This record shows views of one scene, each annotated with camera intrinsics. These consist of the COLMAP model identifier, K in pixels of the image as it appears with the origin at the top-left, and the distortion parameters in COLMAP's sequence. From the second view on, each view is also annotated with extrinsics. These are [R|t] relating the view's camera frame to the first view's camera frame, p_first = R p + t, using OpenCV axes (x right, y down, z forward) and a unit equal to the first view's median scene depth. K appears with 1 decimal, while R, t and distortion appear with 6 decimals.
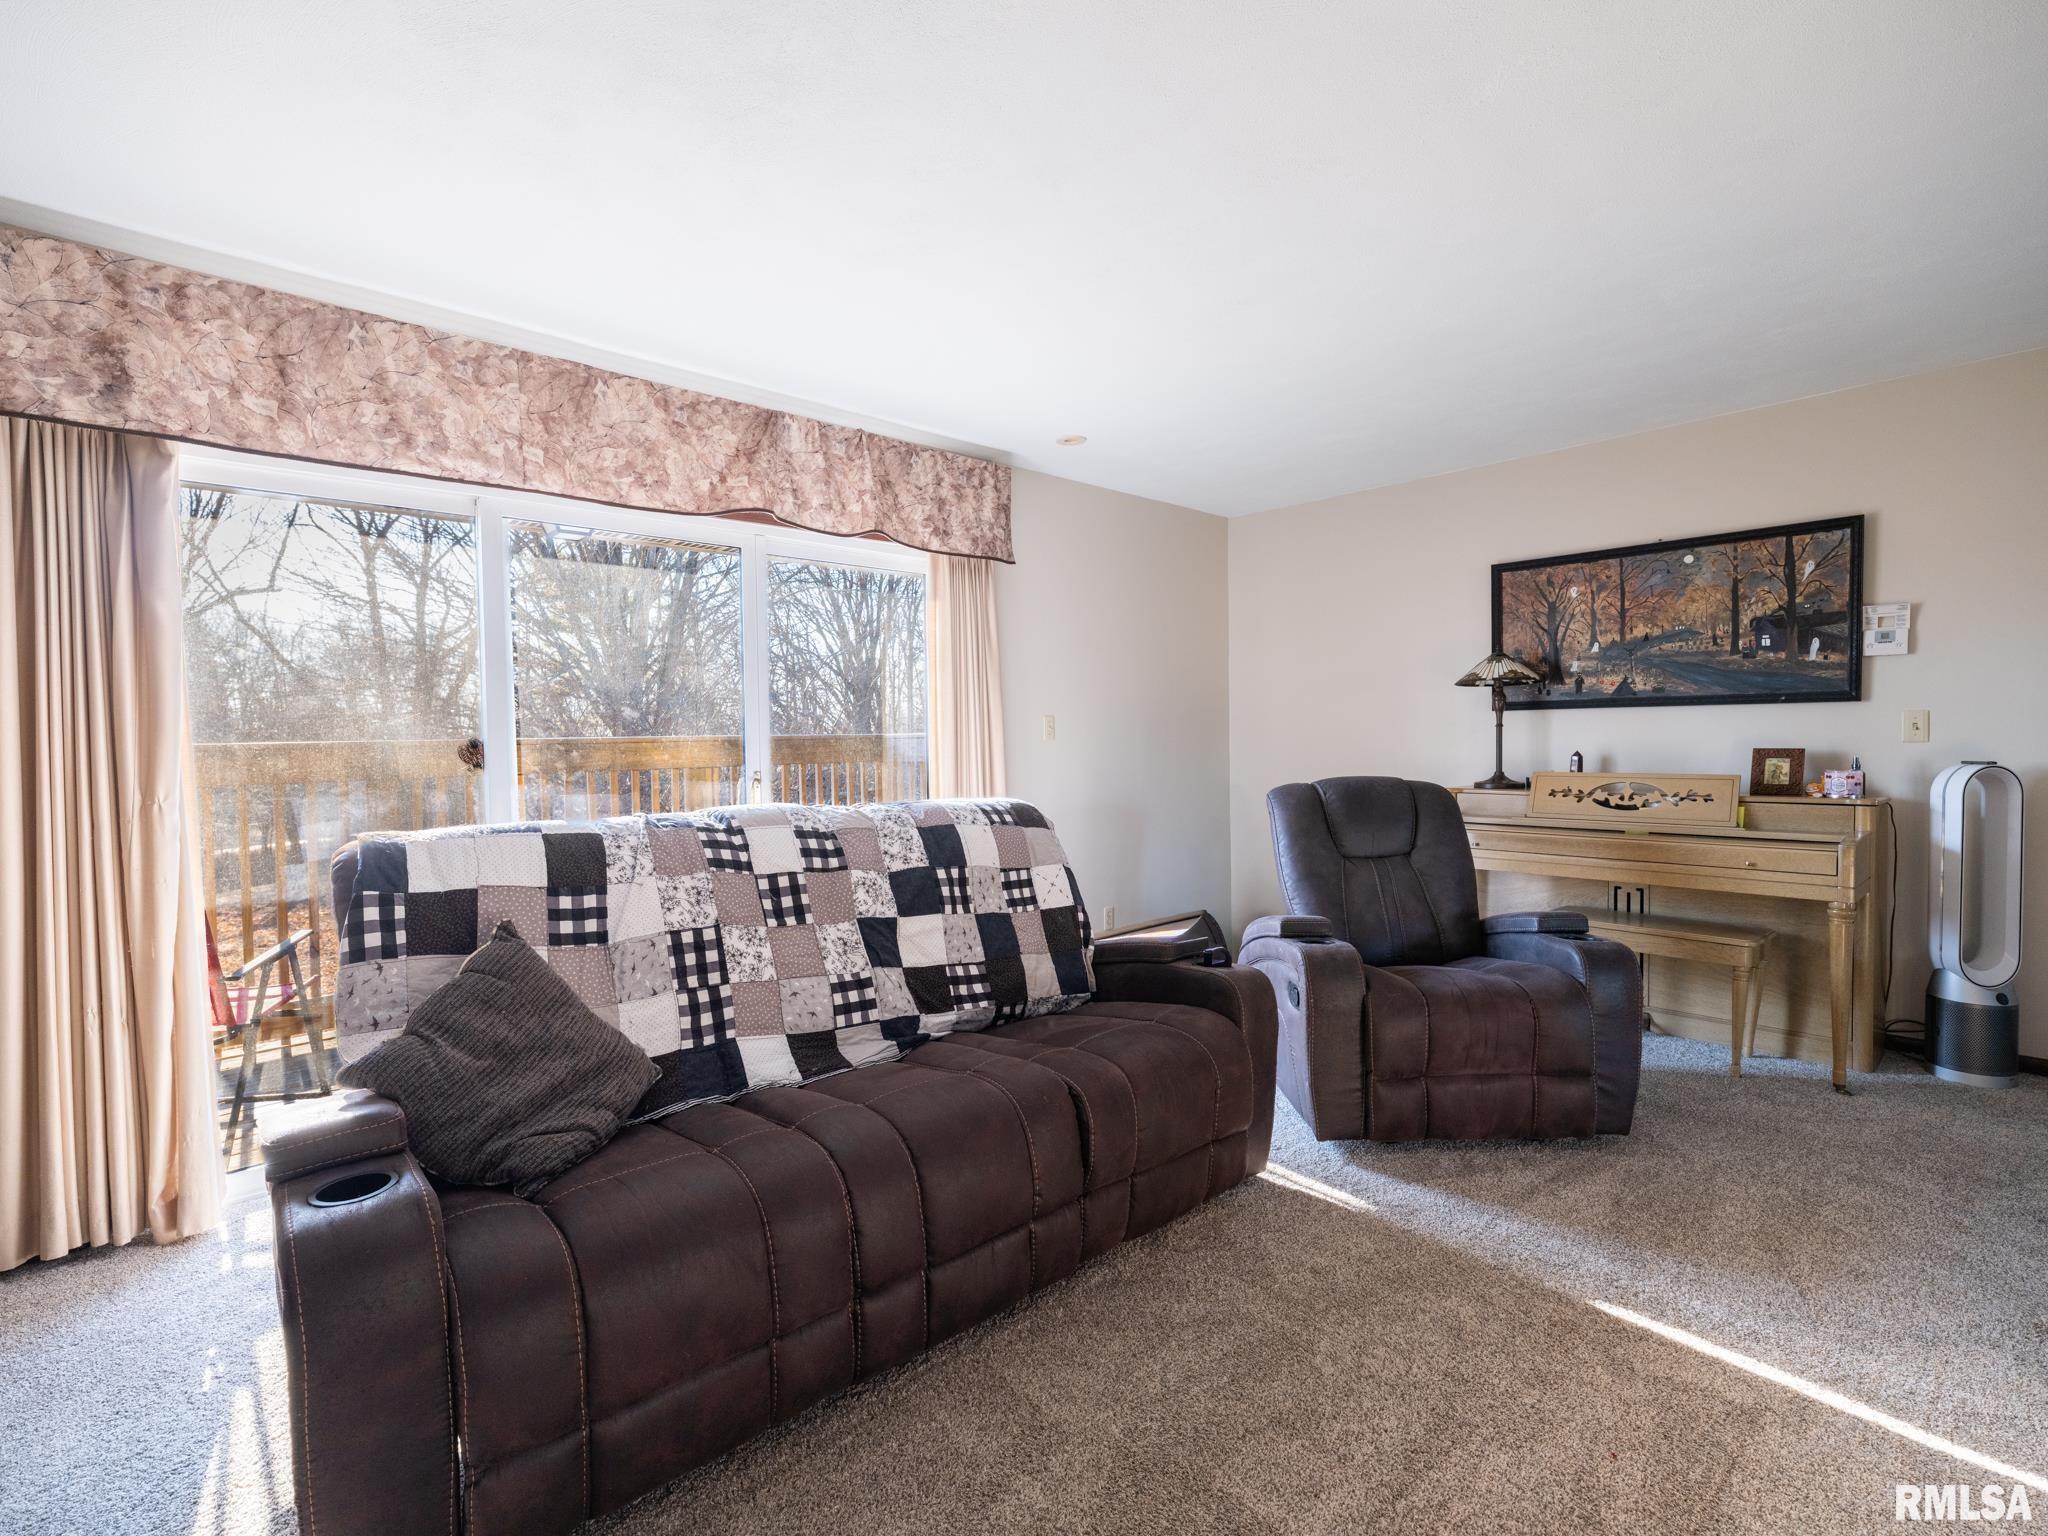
lens RADIAL K [[960.6, 0, 1016.5], [0, 960.6, 765.1], [0, 0, 1]] dist [-0.007857, 0.001002]
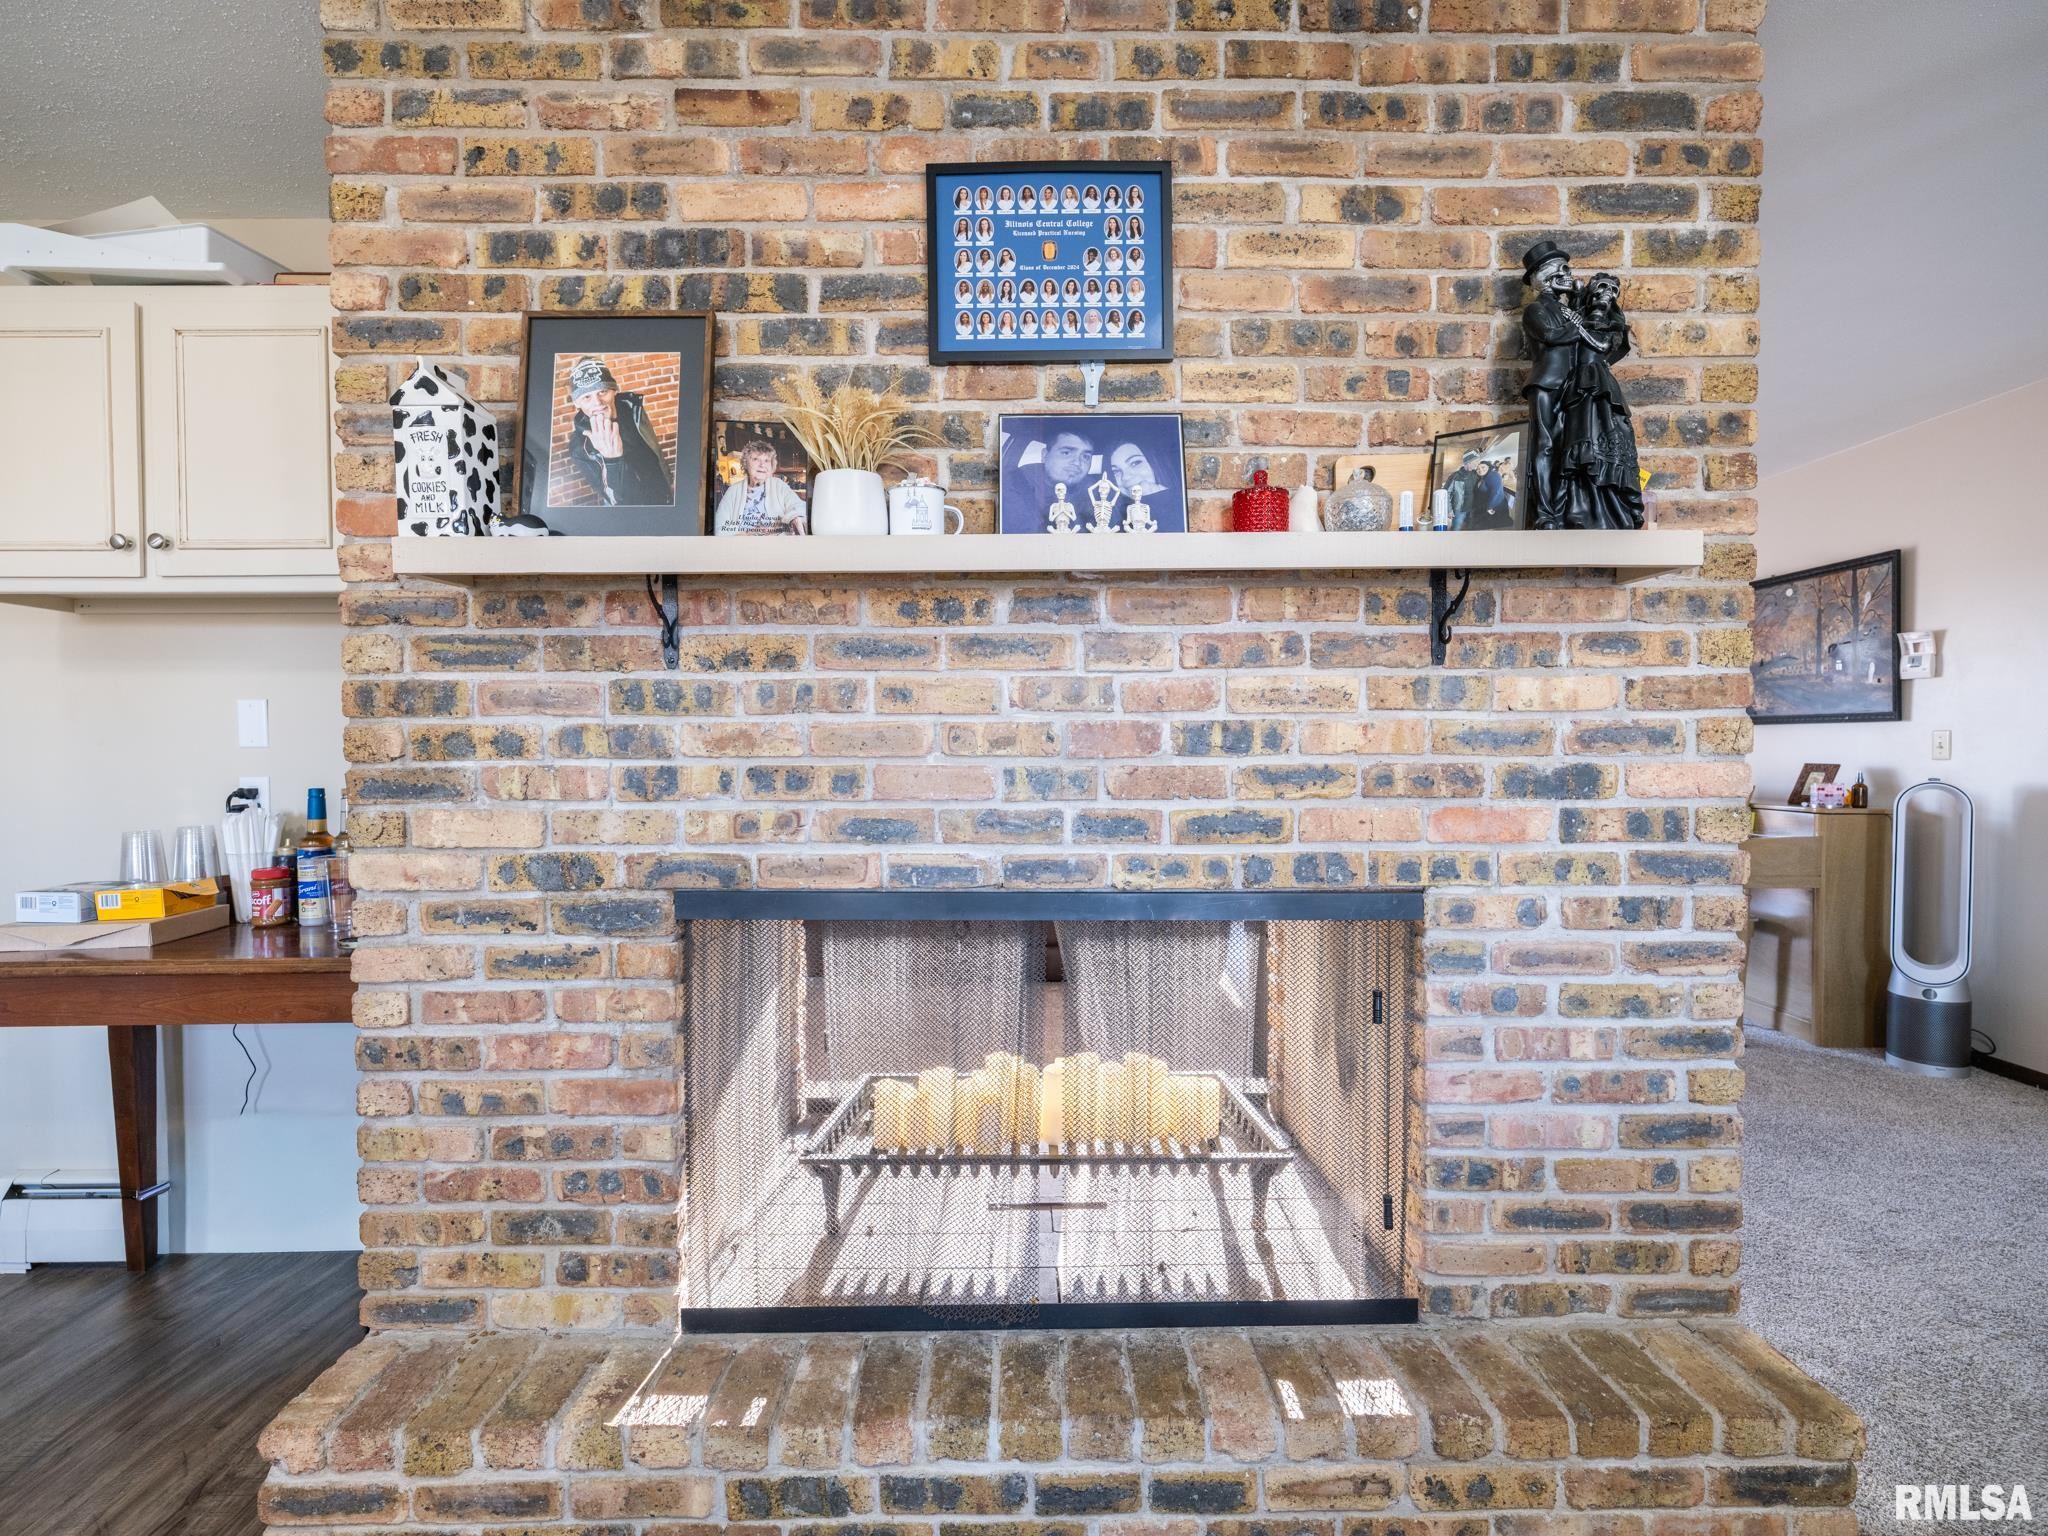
lens RADIAL K [[921.4, 0, 1018.9], [0, 921.4, 766.0], [0, 0, 1]] dist [-0.005437, 0.000943]
pose [[0.728428, 0.027545, -0.684568, 0.870772], [-0.026853, 0.999572, 0.011646, -0.002101], [0.684596, 0.009899, 0.728856, -0.431847]]
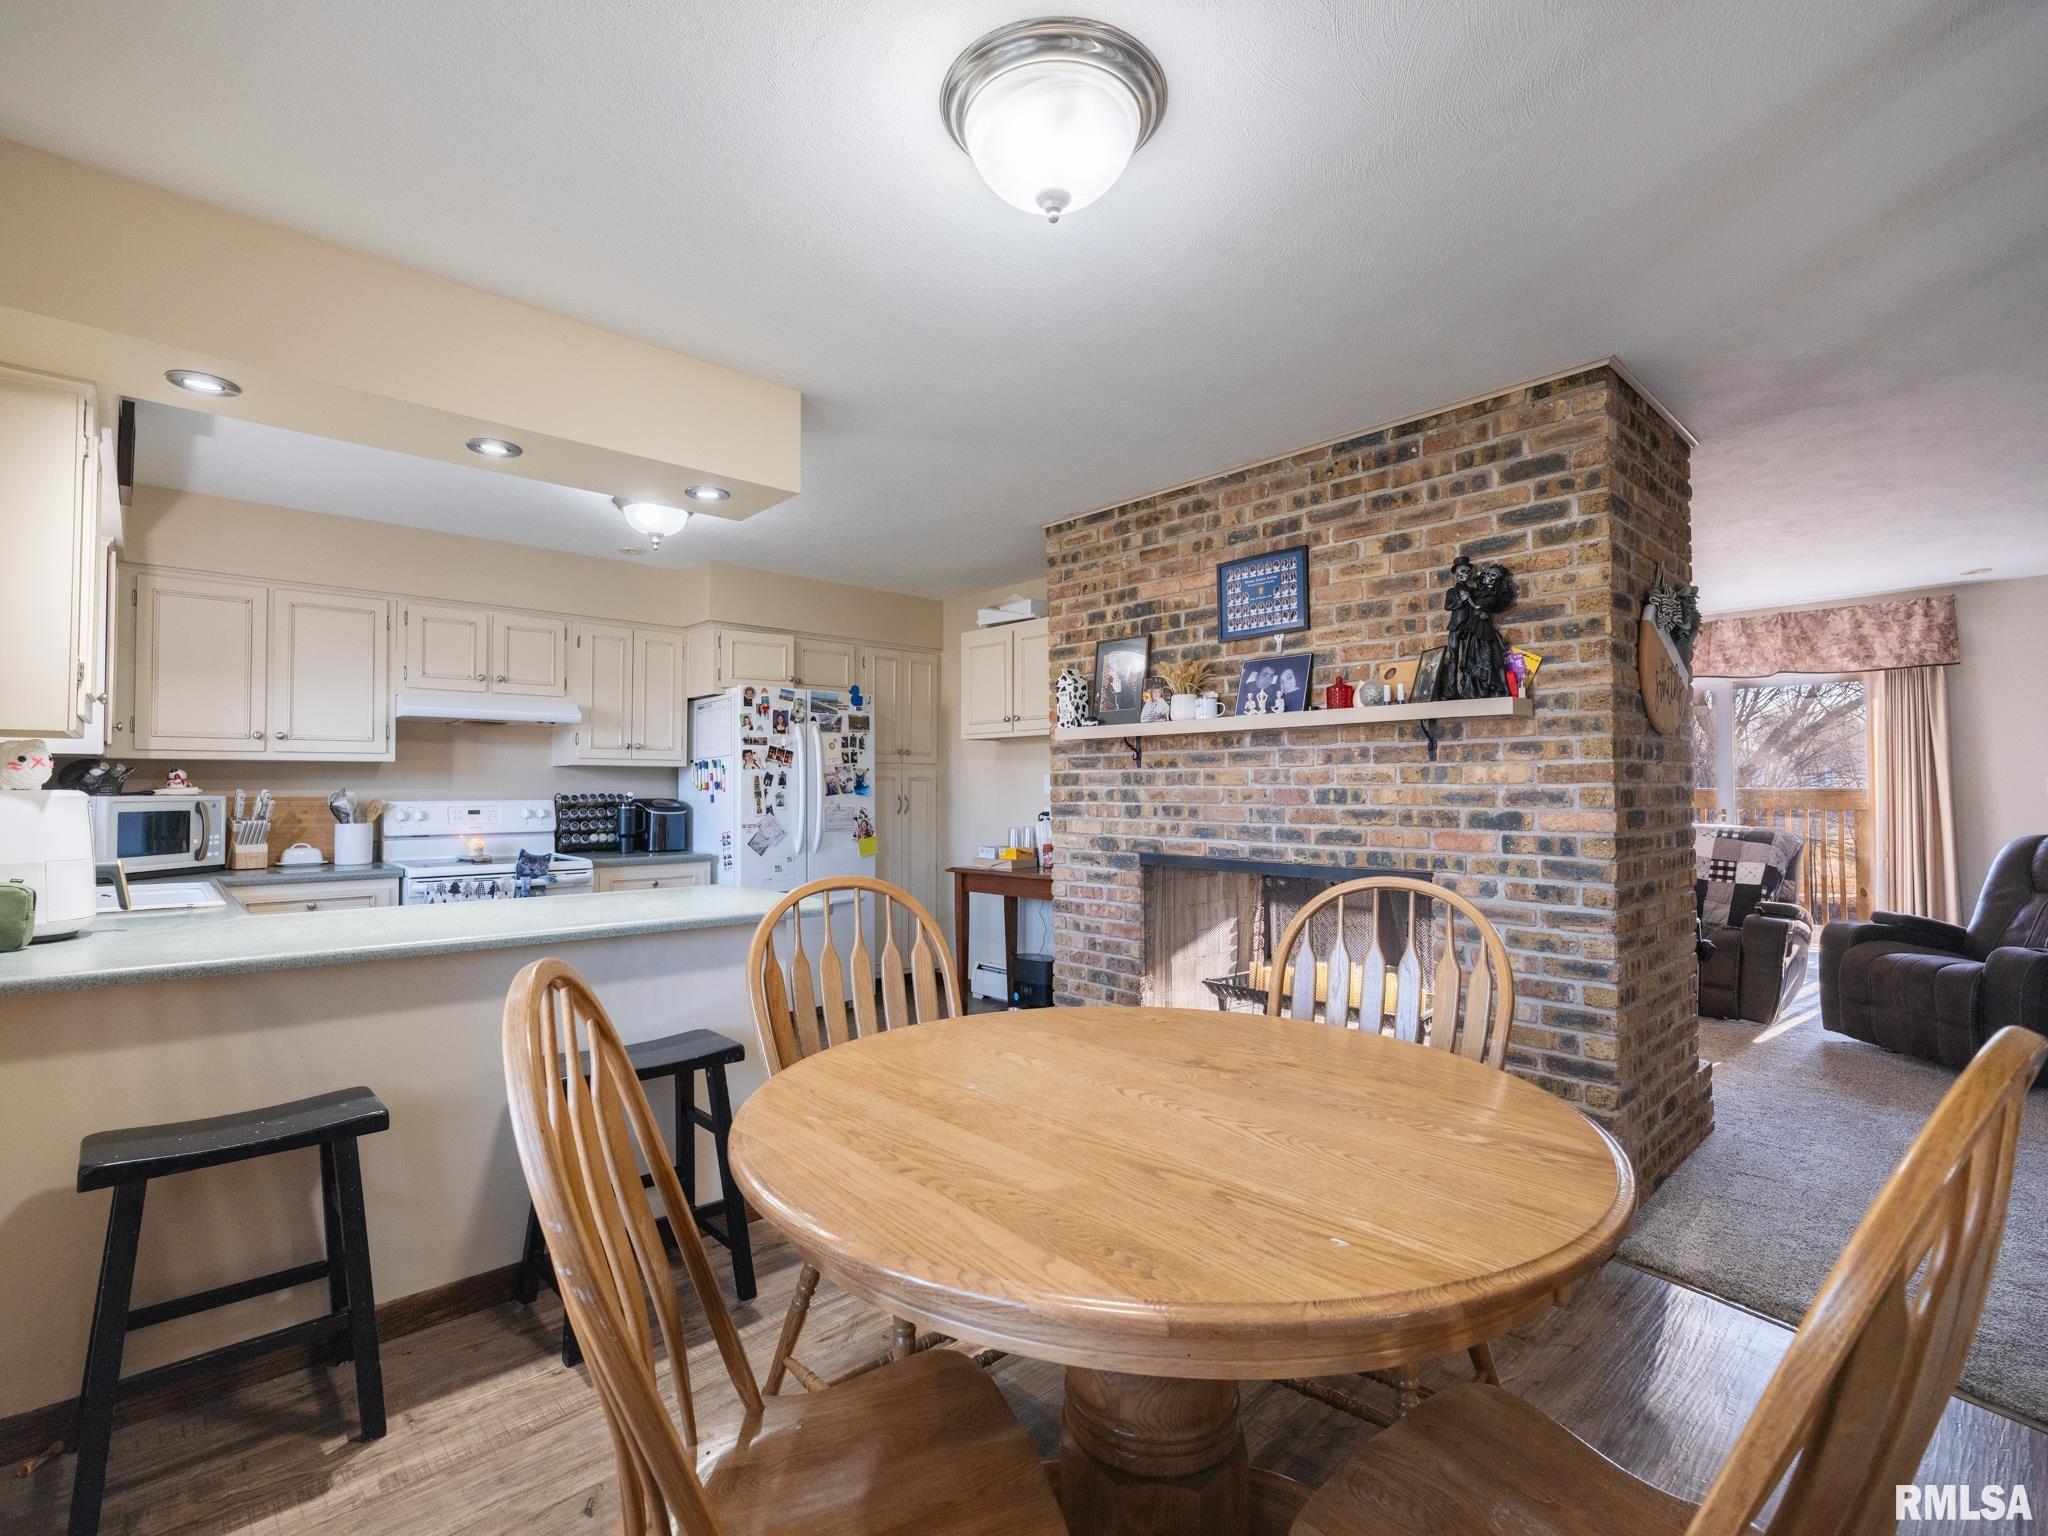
lens RADIAL K [[921.4, 0, 1018.9], [0, 921.4, 766.0], [0, 0, 1]] dist [-0.005437, 0.000943]
pose [[-0.009186, -0.007978, -0.999926, 1.593437], [-0.026366, 0.999622, -0.007733, -0.028066], [0.999610, 0.026293, -0.009393, -0.366015]]
